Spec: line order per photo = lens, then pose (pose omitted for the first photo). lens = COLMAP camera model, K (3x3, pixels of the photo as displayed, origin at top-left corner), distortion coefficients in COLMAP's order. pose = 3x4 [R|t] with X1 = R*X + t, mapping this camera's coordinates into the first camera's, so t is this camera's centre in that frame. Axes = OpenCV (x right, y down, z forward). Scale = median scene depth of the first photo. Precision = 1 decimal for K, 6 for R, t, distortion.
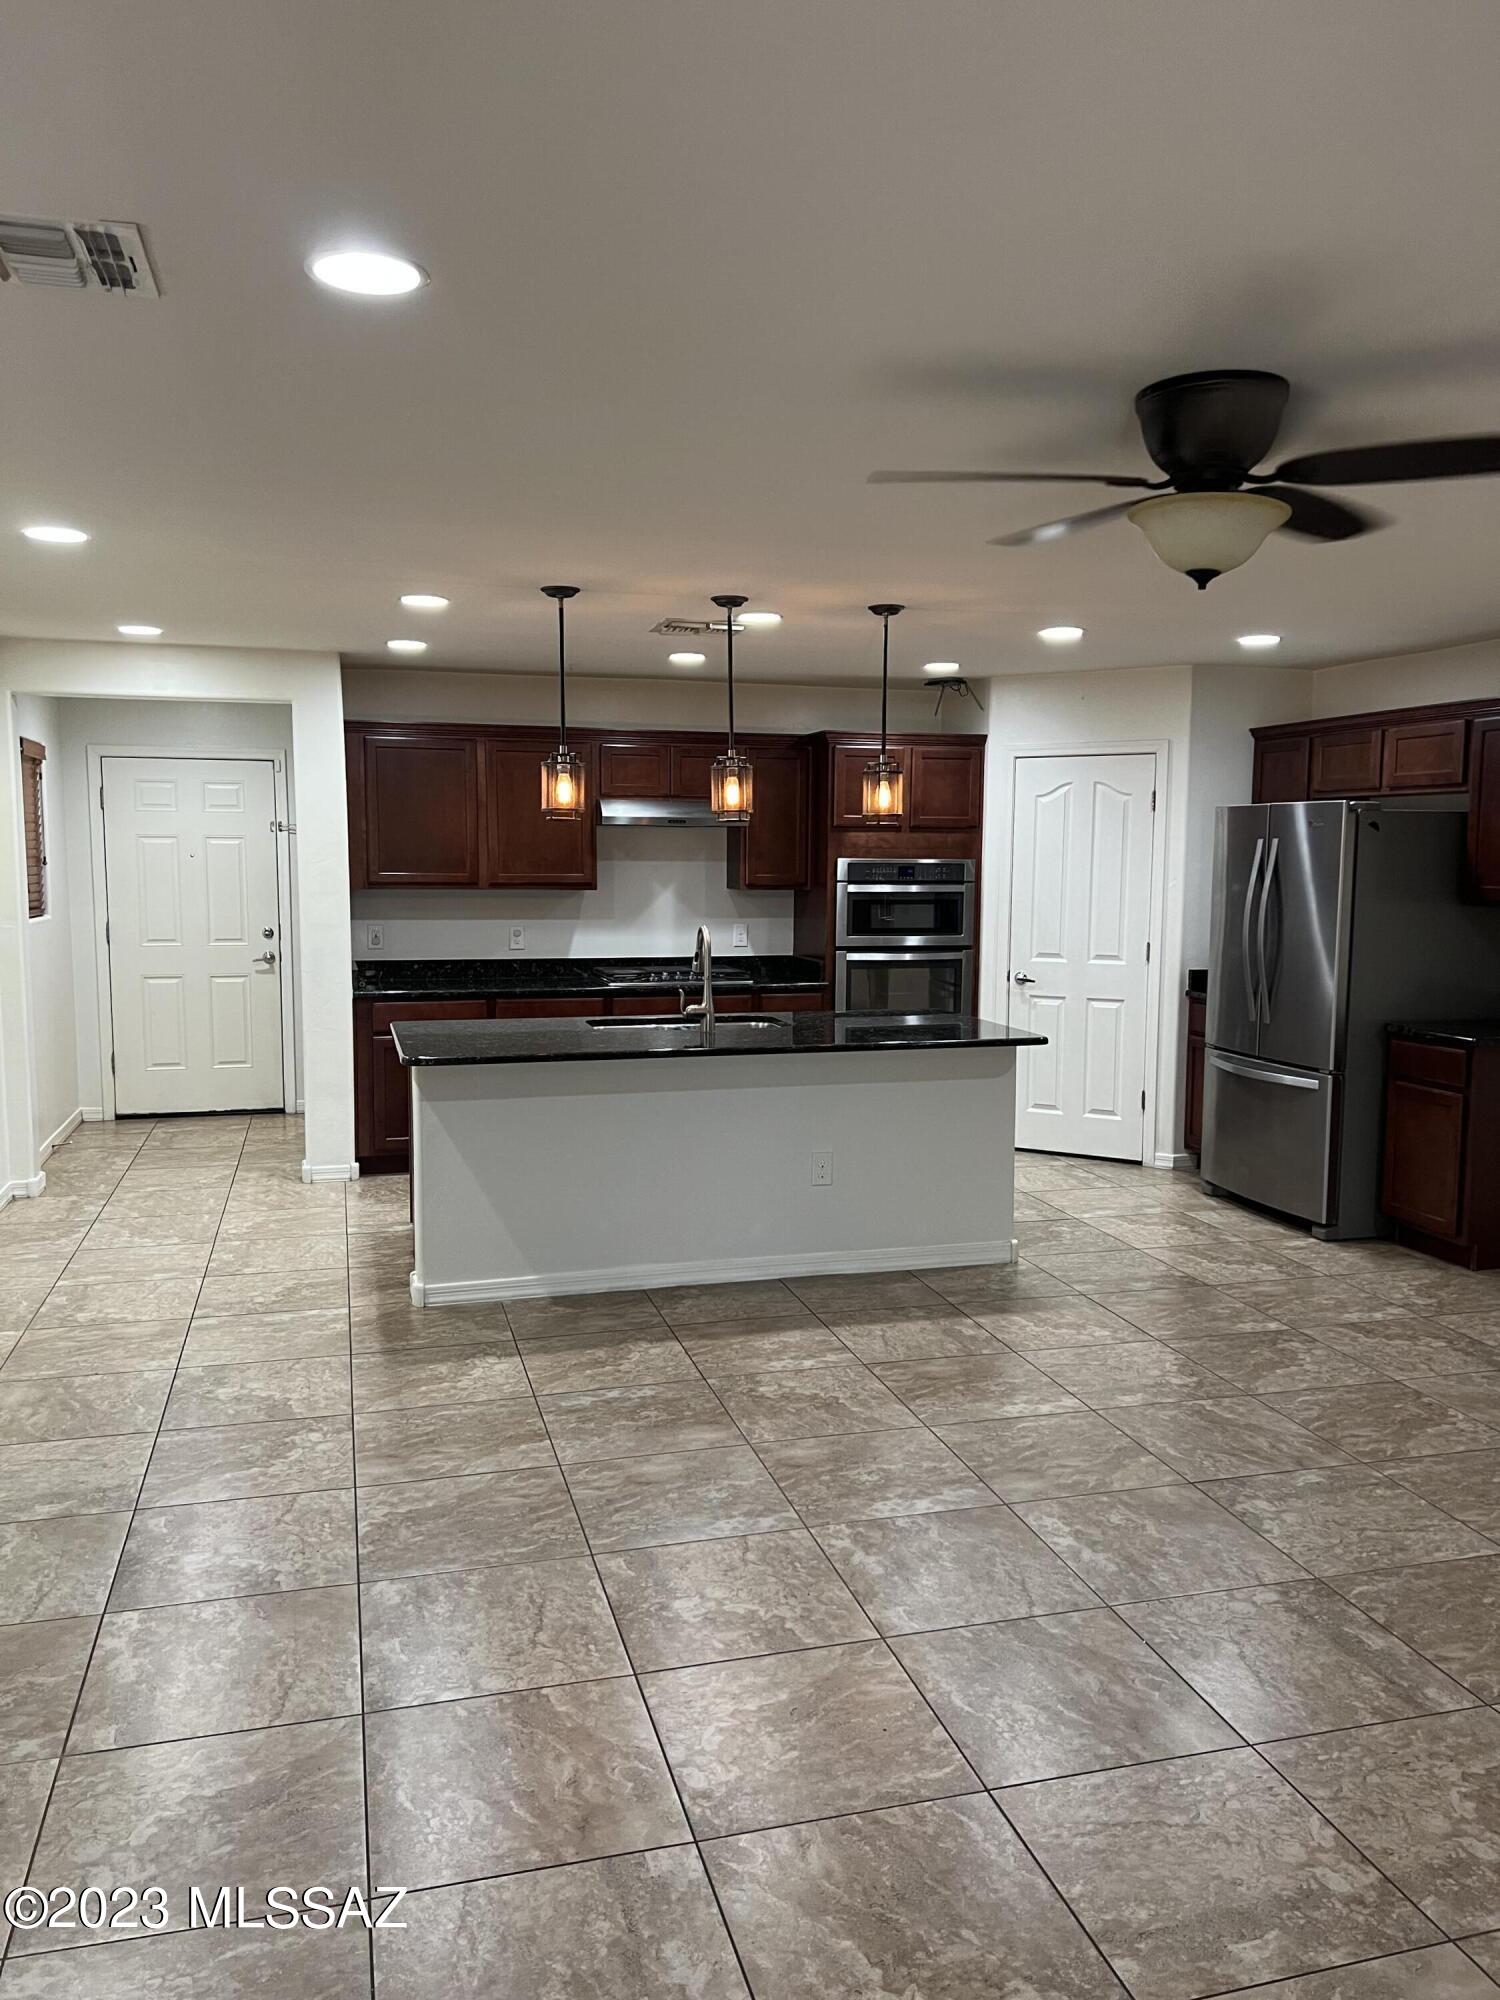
lens RADIAL K [[1507.2, 0, 752.2], [0, 1507.2, 1020.1], [0, 0, 1]] dist [0.048579, -0.061795]
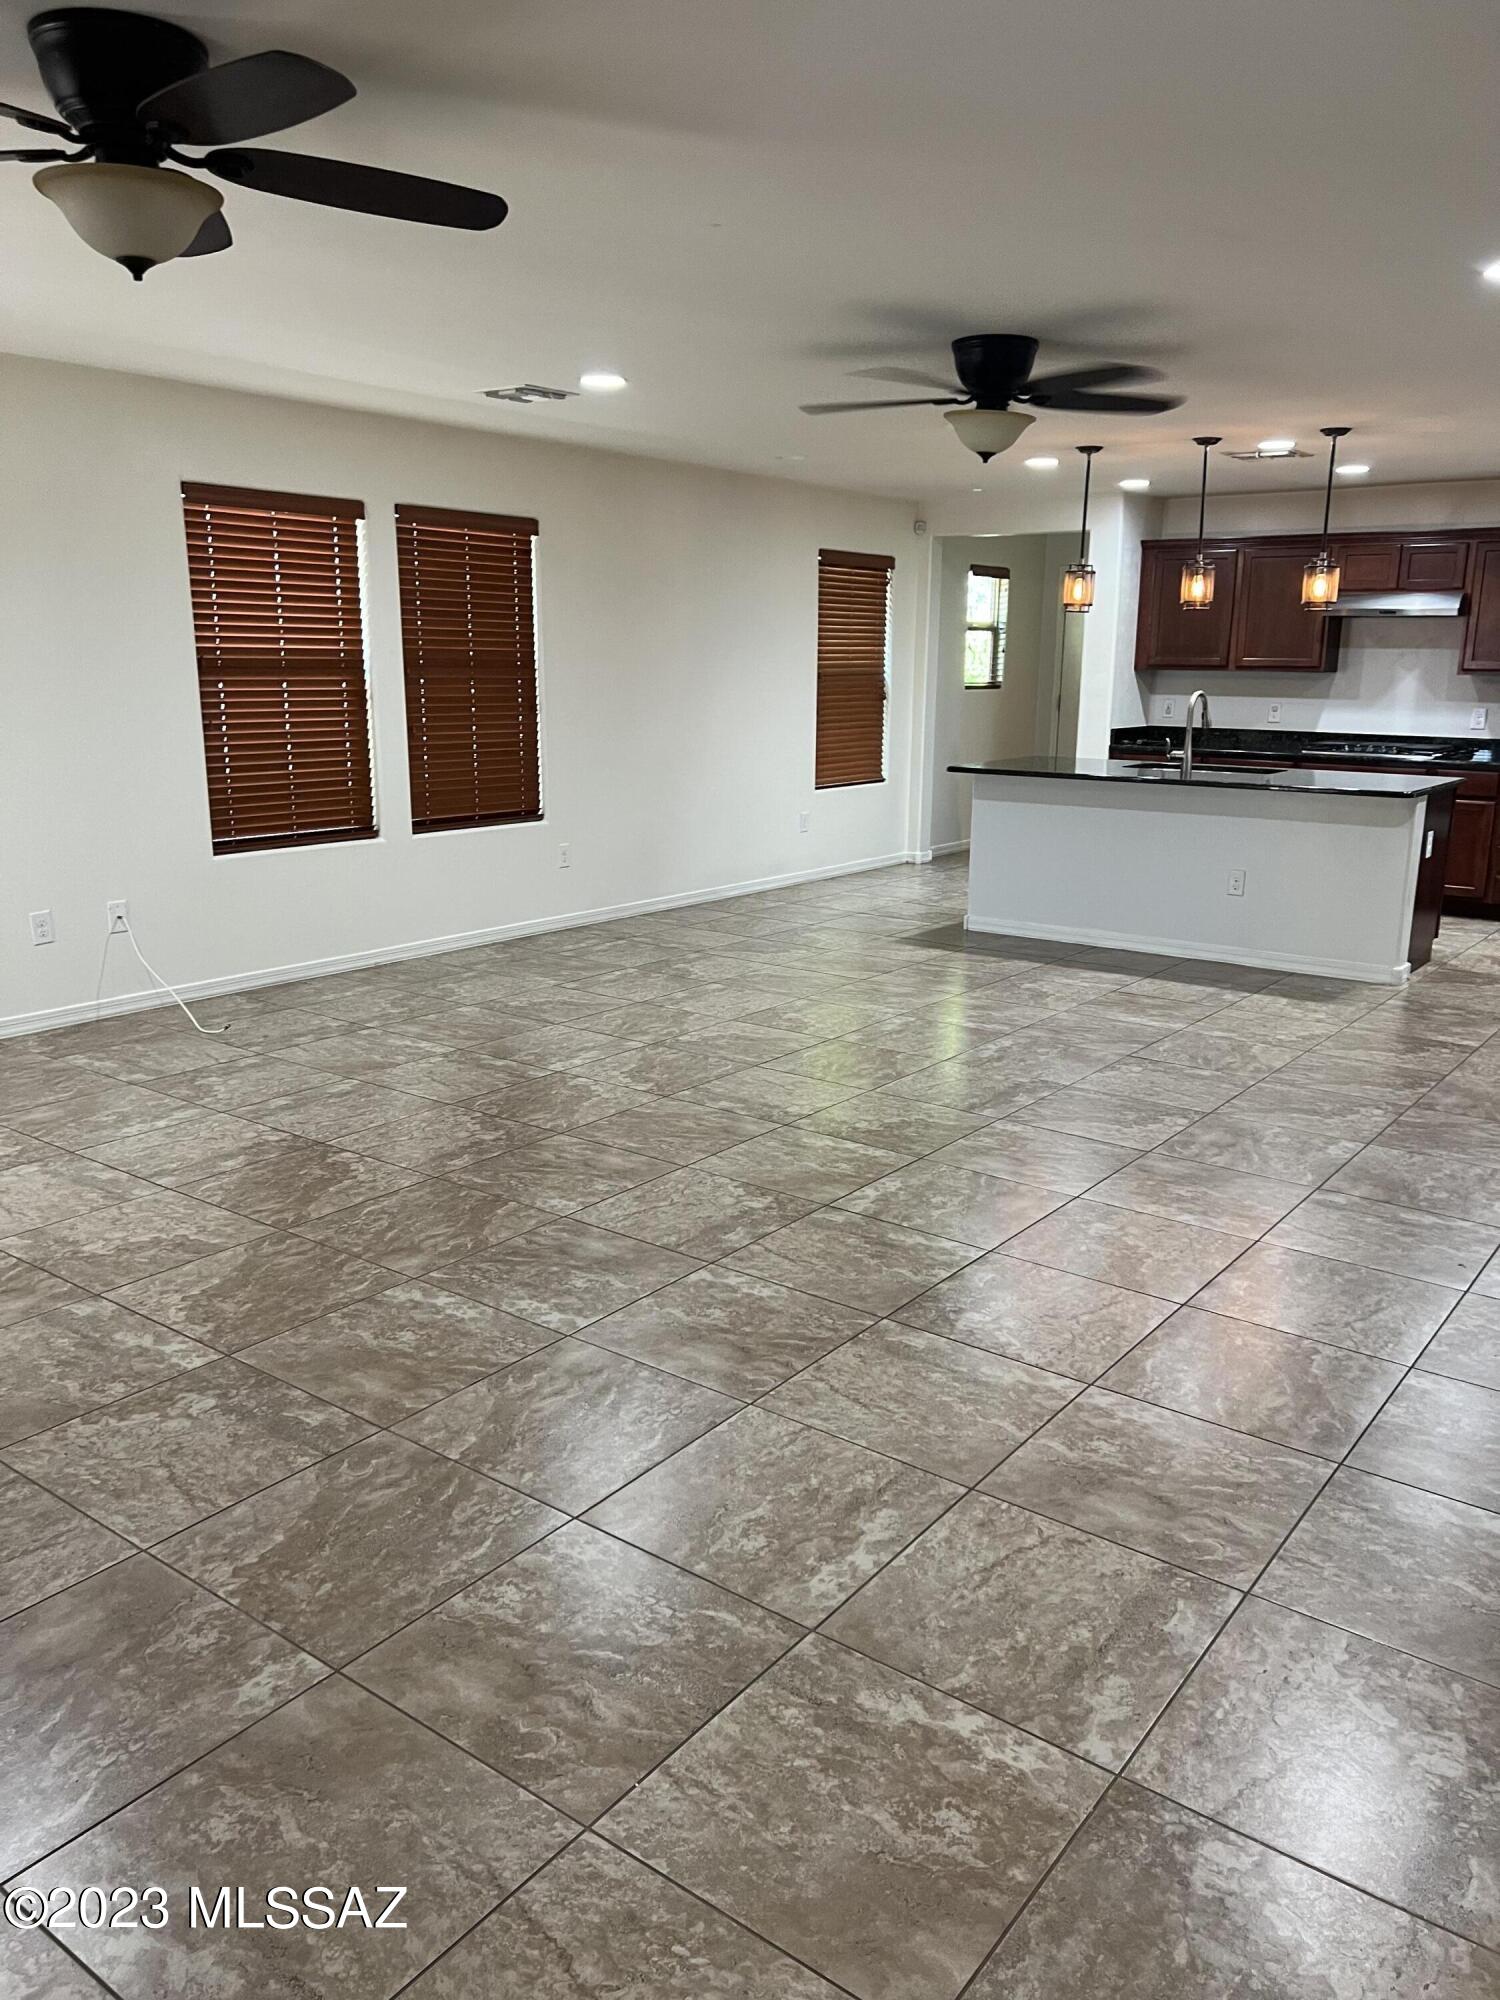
lens RADIAL K [[1507.2, 0, 750.7], [0, 1507.2, 1007.8], [0, 0, 1]] dist [0.048579, -0.061795]
pose [[0.609498, 0.186747, -0.770479, 0.717129], [-0.100061, 0.982209, 0.158912, 0.034802], [0.786447, -0.019762, 0.617341, -0.127817]]
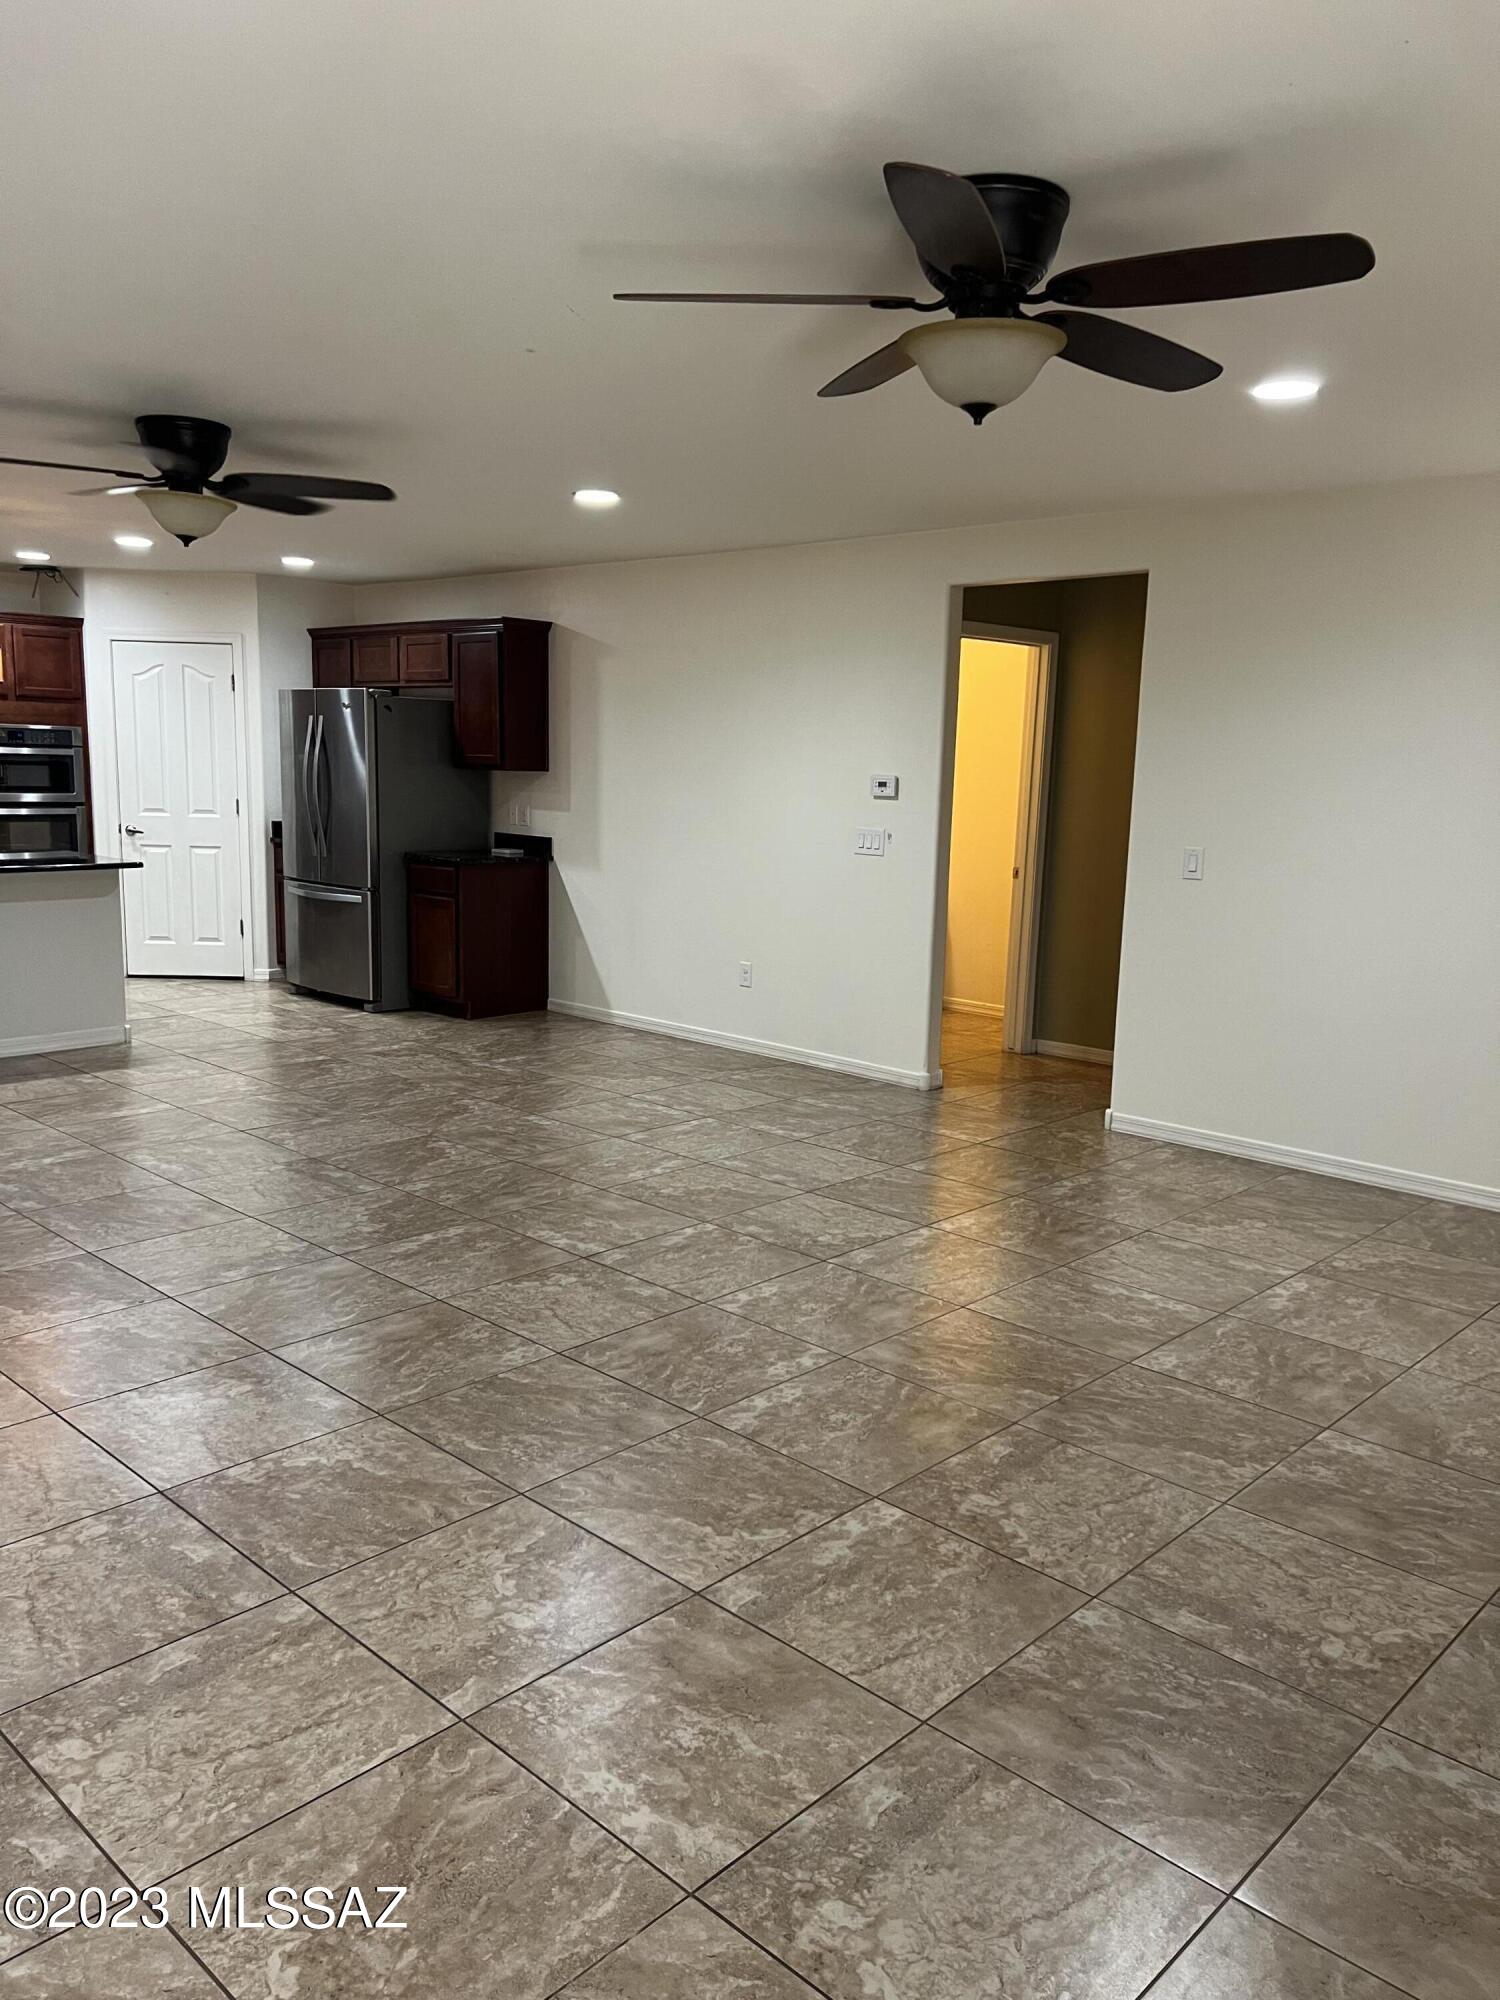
lens RADIAL K [[1507.2, 0, 762.0], [0, 1507.2, 1013.9], [0, 0, 1]] dist [0.048579, -0.061795]
pose [[0.855675, -0.069781, 0.512787, -0.022473], [0.036135, 0.996505, 0.075309, 0.054350], [-0.516250, -0.045910, 0.855207, -0.342621]]
